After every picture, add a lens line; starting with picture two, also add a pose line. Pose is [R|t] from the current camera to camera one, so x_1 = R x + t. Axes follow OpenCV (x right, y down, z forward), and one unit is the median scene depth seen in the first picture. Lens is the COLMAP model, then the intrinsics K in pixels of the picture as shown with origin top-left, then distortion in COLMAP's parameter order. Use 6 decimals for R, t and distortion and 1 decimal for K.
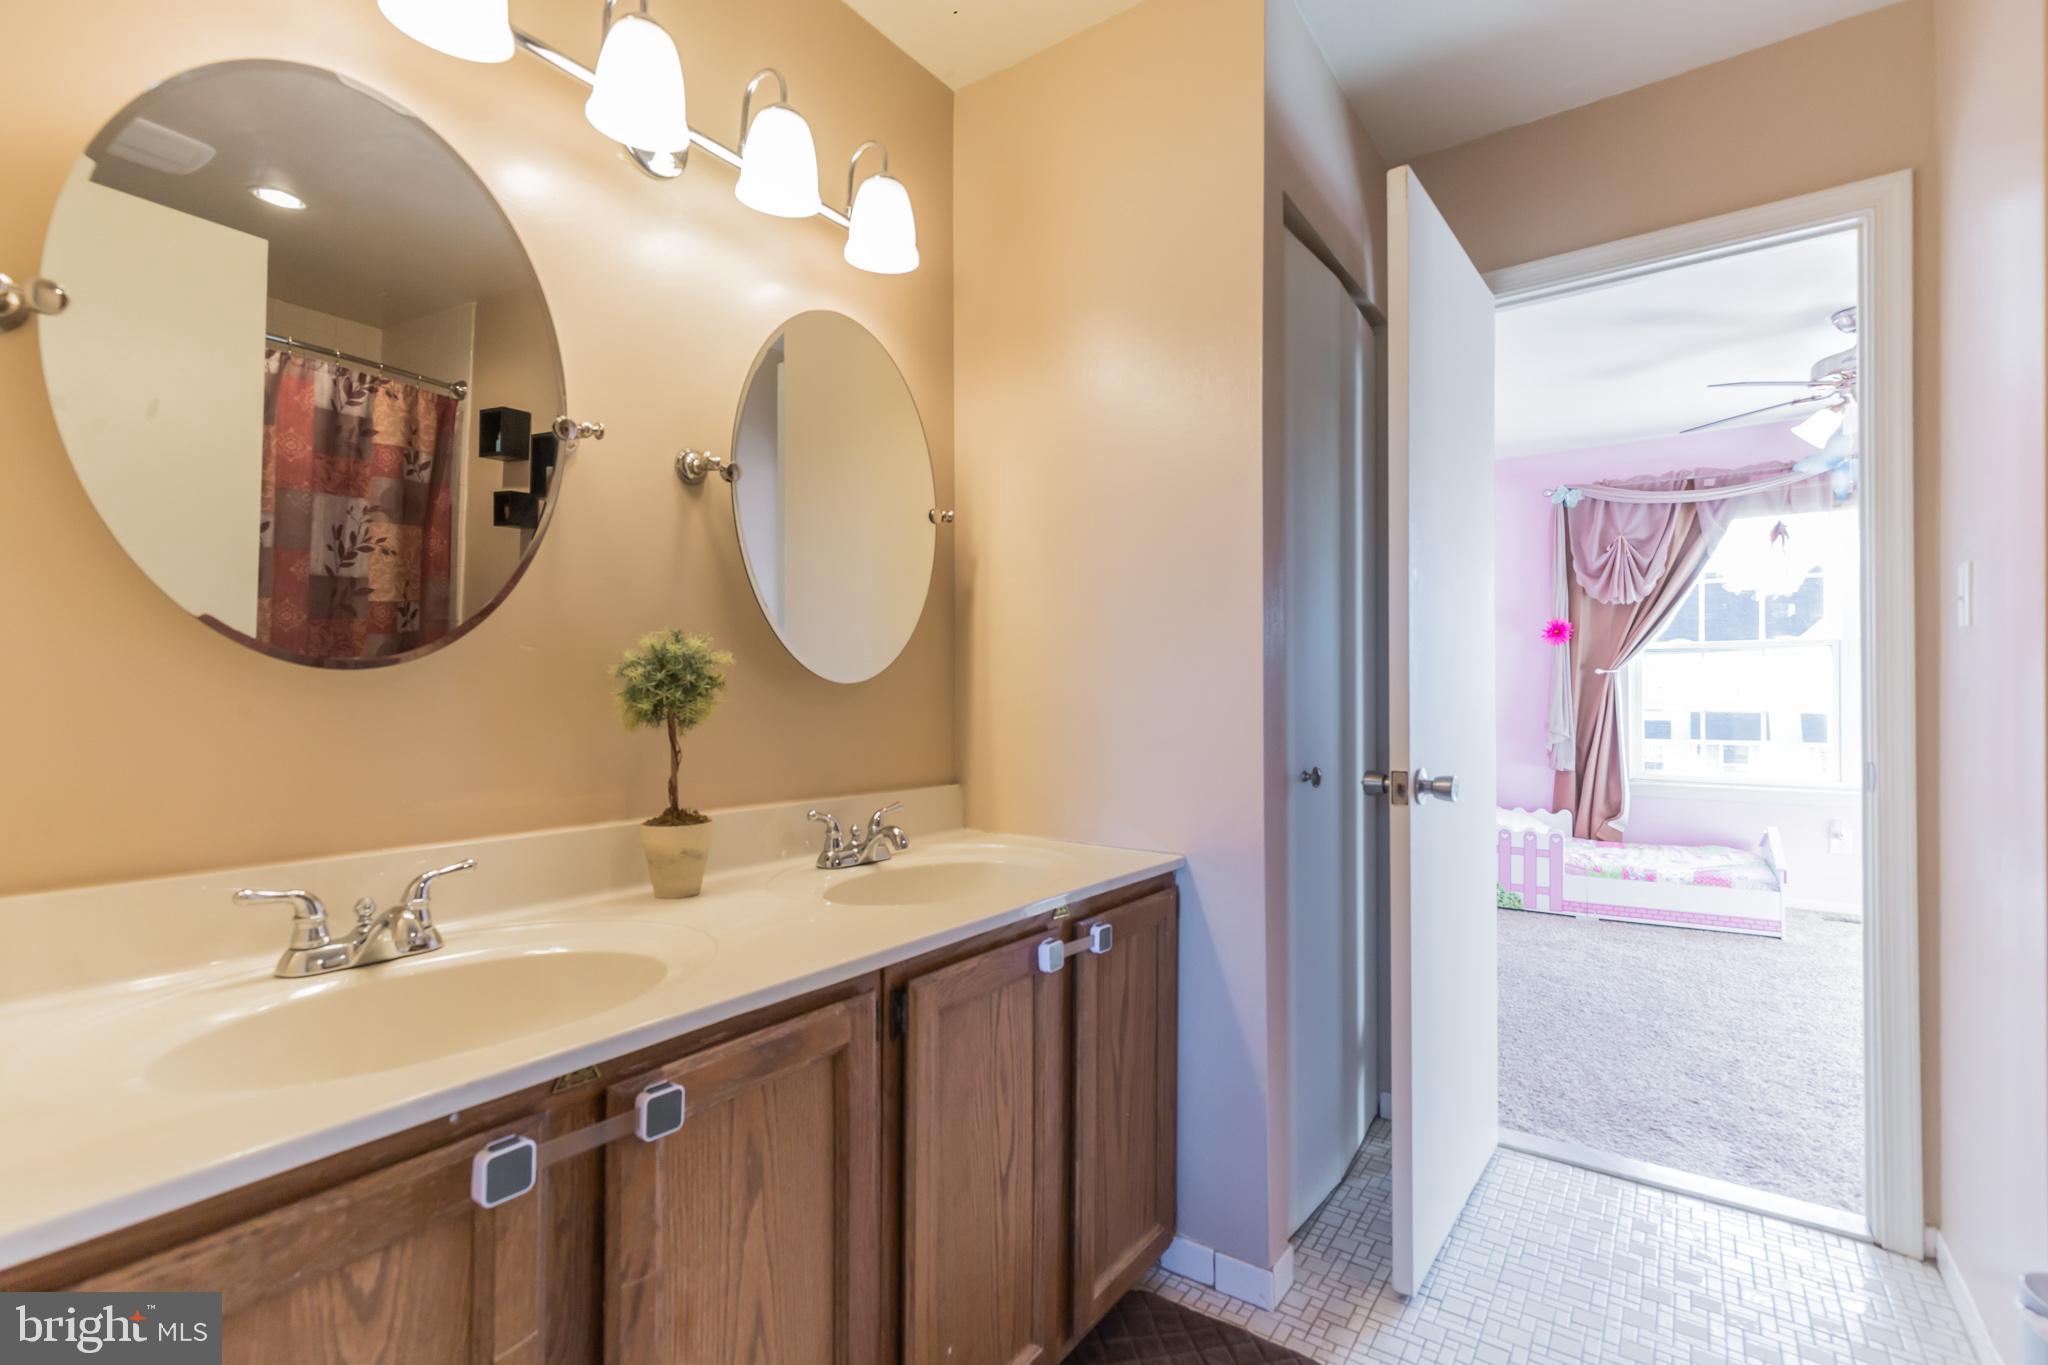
lens RADIAL K [[922.3, 0, 1024.0], [0, 922.3, 682.5], [0, 0, 1]] dist [0.000247, -0.000061]
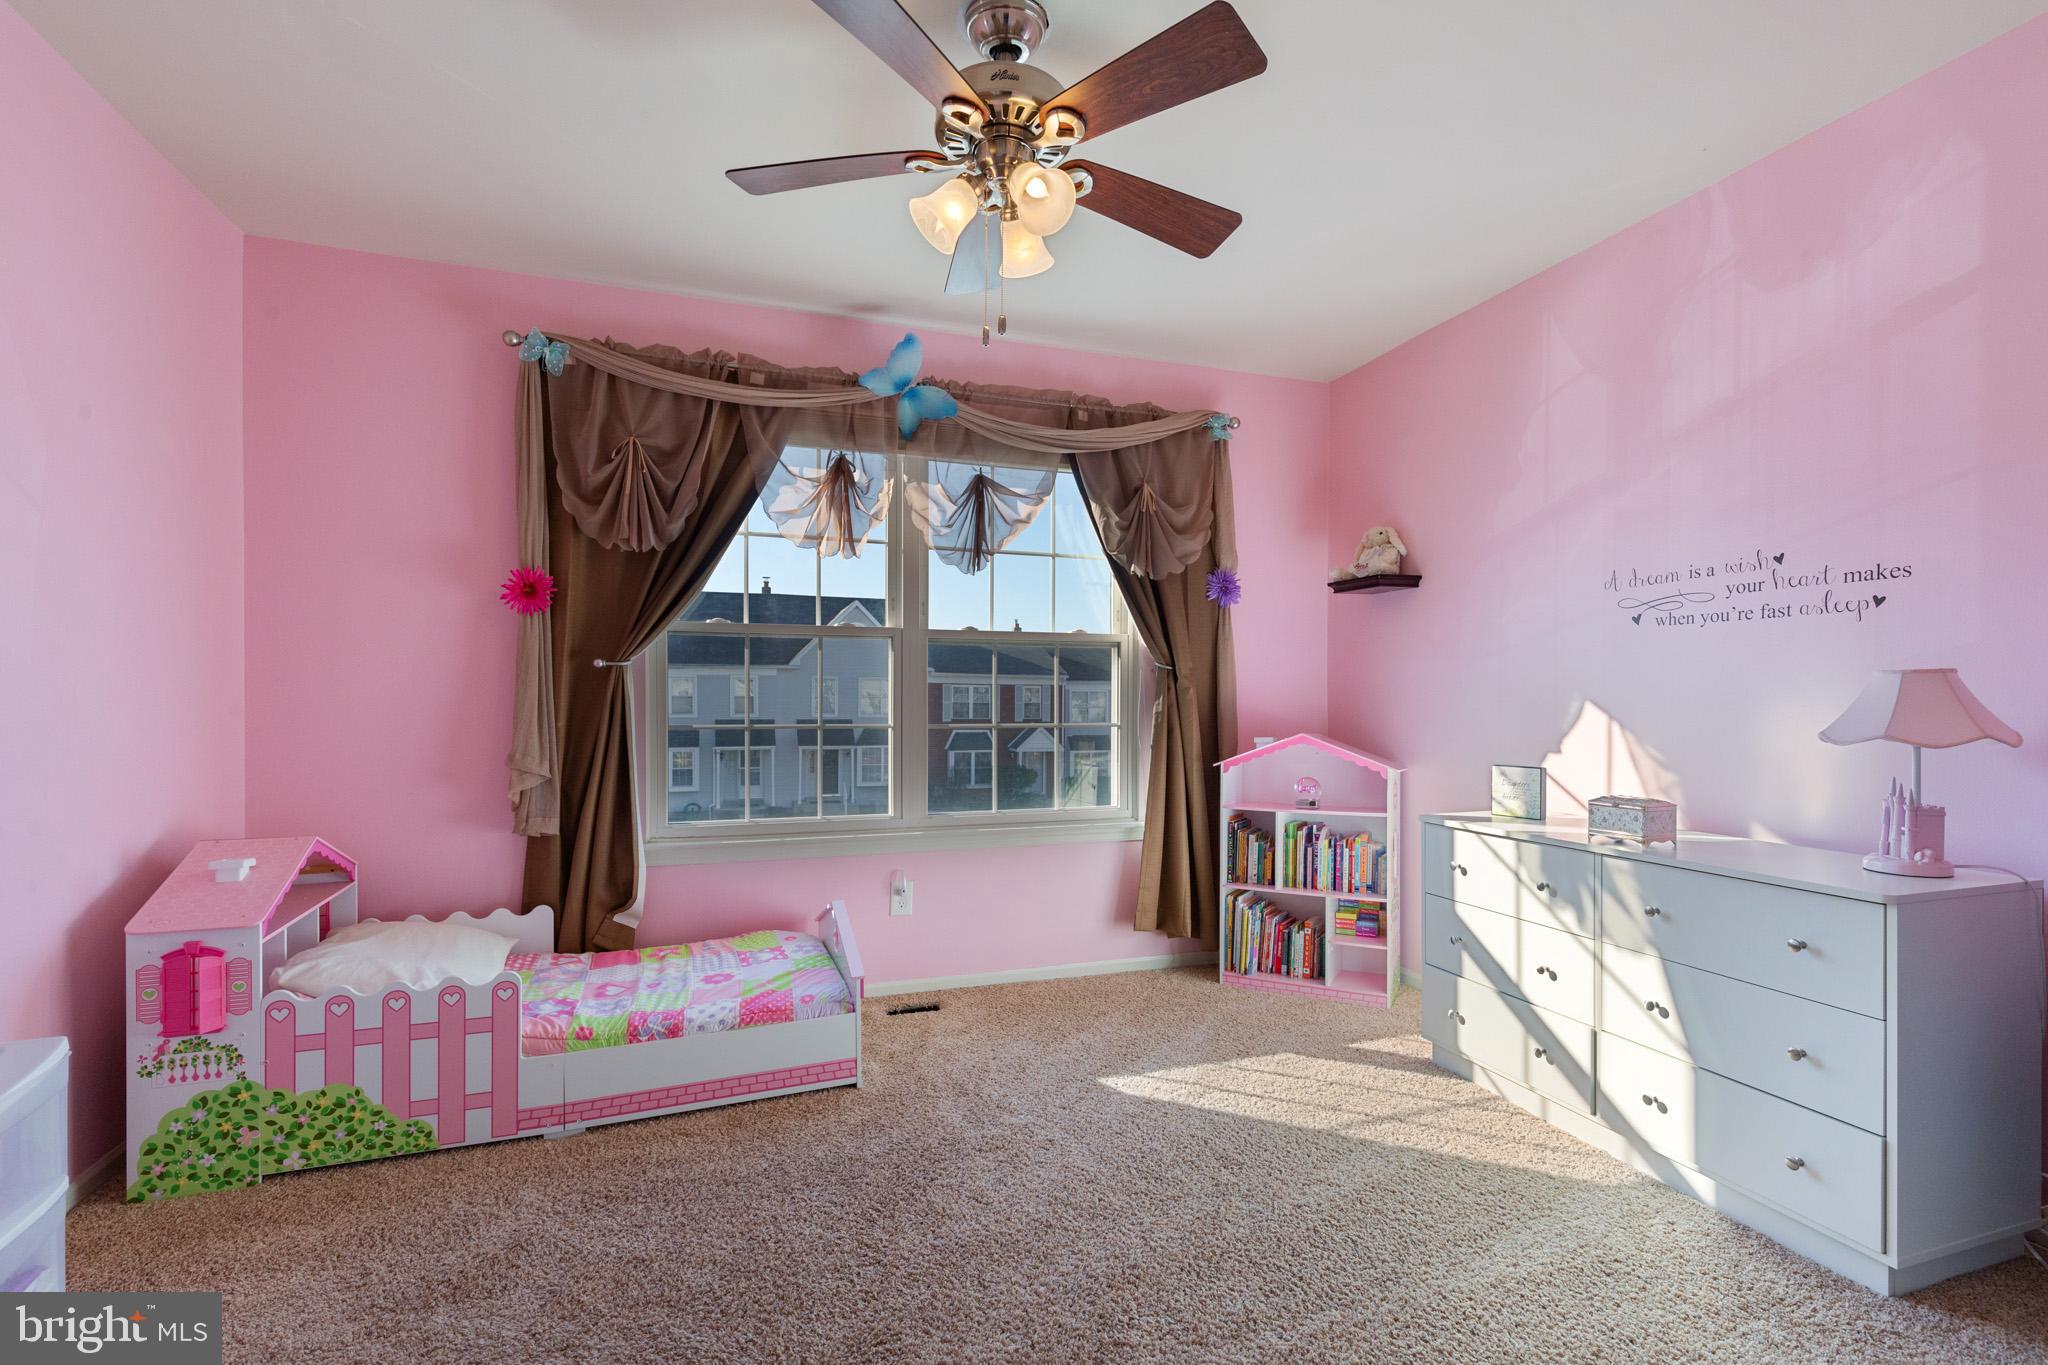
lens RADIAL K [[911.3, 0, 1026.3], [0, 911.3, 718.9], [0, 0, 1]] dist [0.017514, -0.000161]
pose [[0.576444, -0.011192, 0.817060, 0.309942], [-0.011630, 0.999693, 0.021899, 0.007509], [-0.817054, -0.022126, 0.576136, 0.450358]]
